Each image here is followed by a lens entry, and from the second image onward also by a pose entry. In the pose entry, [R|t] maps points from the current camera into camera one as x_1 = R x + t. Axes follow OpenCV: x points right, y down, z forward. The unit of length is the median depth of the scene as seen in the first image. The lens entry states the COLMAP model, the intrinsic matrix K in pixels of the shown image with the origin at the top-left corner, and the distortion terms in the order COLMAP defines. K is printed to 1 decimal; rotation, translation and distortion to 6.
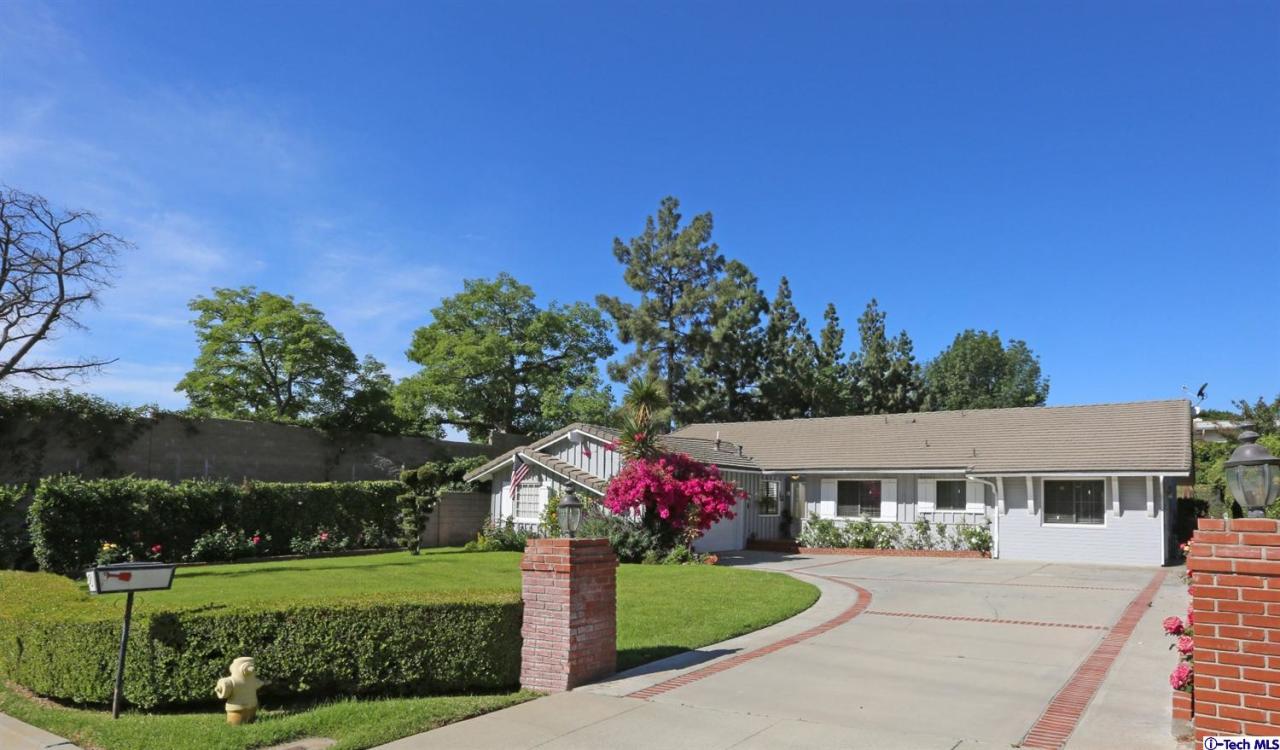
lens RADIAL K [[851.1, 0, 640.3], [0, 851.1, 453.5], [0, 0, 1]] dist [-0.056849, 0.053279]
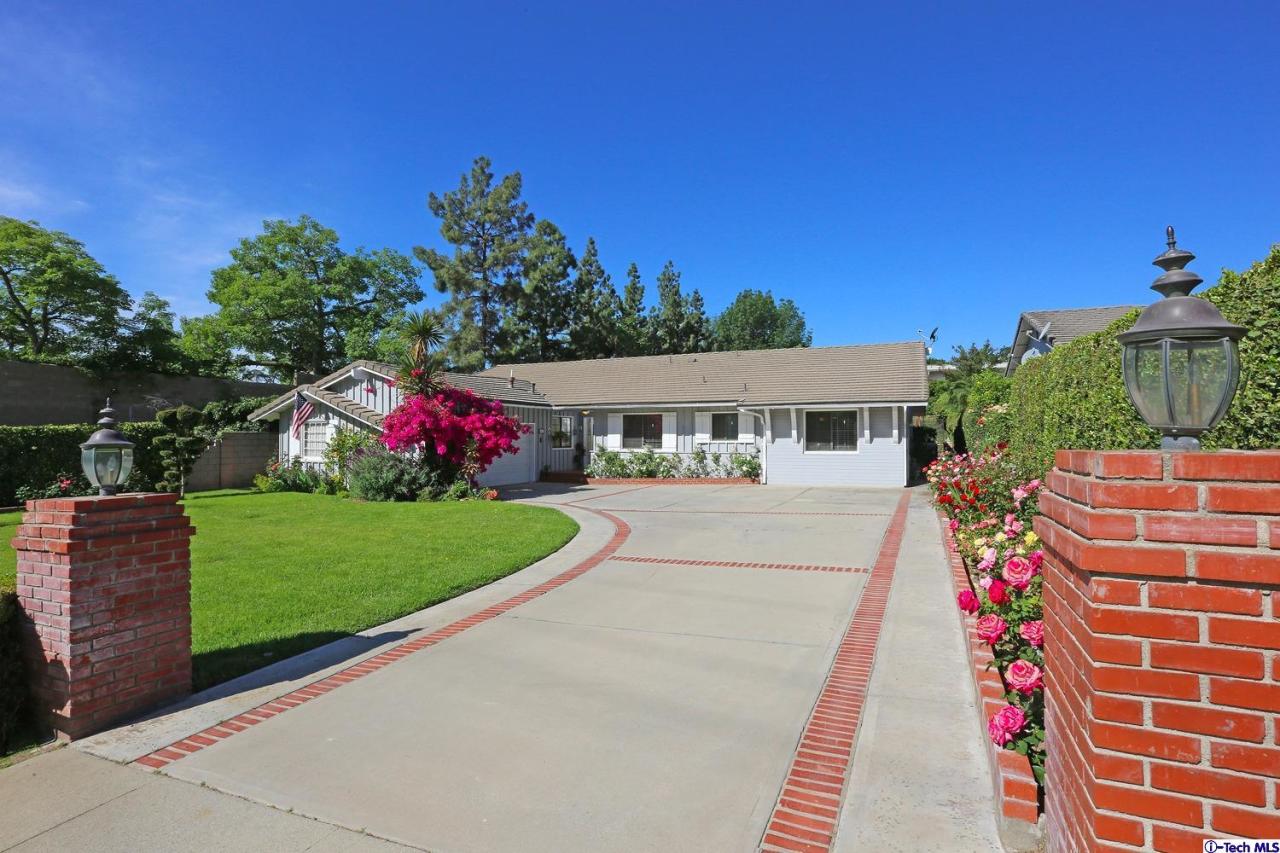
lens RADIAL K [[638.0, 0, 640.0], [0, 638.0, 426.5], [0, 0, 1]] dist [-0.026930, 0.001029]
pose [[0.982872, -0.016736, 0.183528, 0.105940], [0.009421, 0.999129, 0.040658, 0.014071], [-0.184048, -0.038233, 0.982173, 0.207787]]
